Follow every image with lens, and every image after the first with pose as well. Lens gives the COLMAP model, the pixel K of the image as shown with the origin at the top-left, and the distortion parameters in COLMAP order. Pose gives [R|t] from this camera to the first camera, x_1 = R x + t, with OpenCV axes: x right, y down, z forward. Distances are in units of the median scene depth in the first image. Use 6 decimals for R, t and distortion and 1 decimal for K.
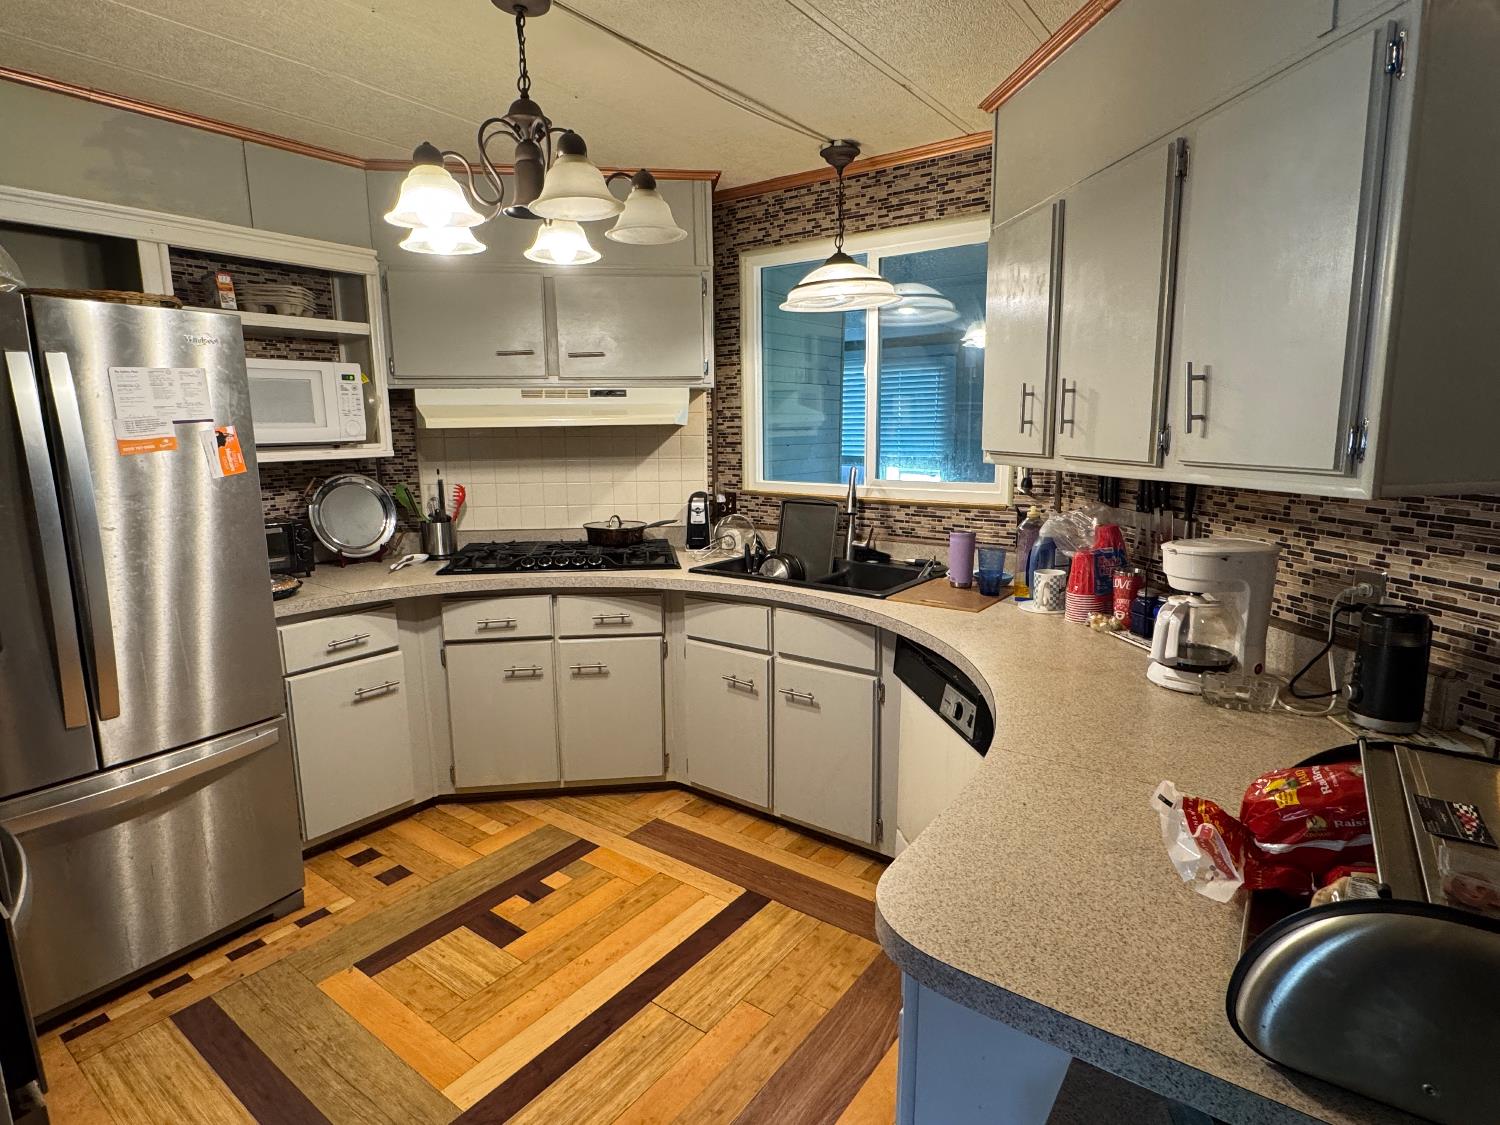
lens RADIAL K [[789.4, 0, 750.0], [0, 789.4, 562.5], [0, 0, 1]] dist [-0.016923, -0.000461]
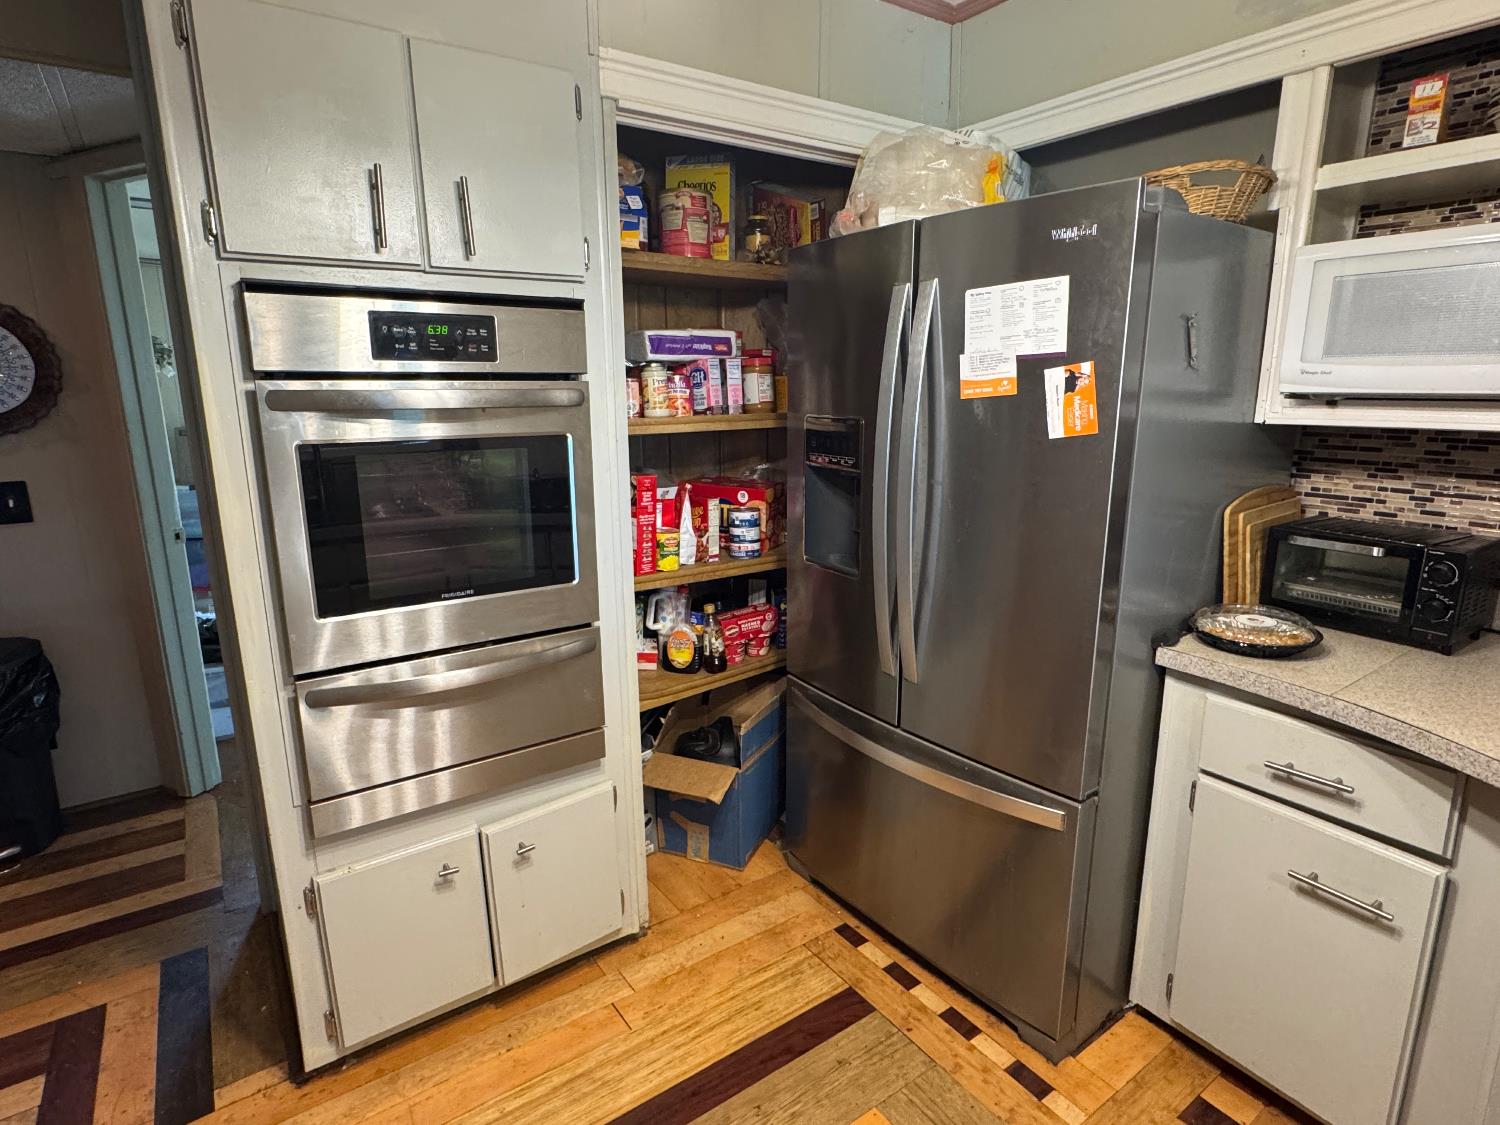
lens RADIAL K [[789.4, 0, 750.0], [0, 789.4, 562.5], [0, 0, 1]] dist [-0.016923, -0.000461]
pose [[-0.322080, 0.223213, -0.920022, 0.066230], [-0.151652, 0.947093, 0.282871, -0.158439], [0.934487, 0.230630, -0.271189, 0.951901]]
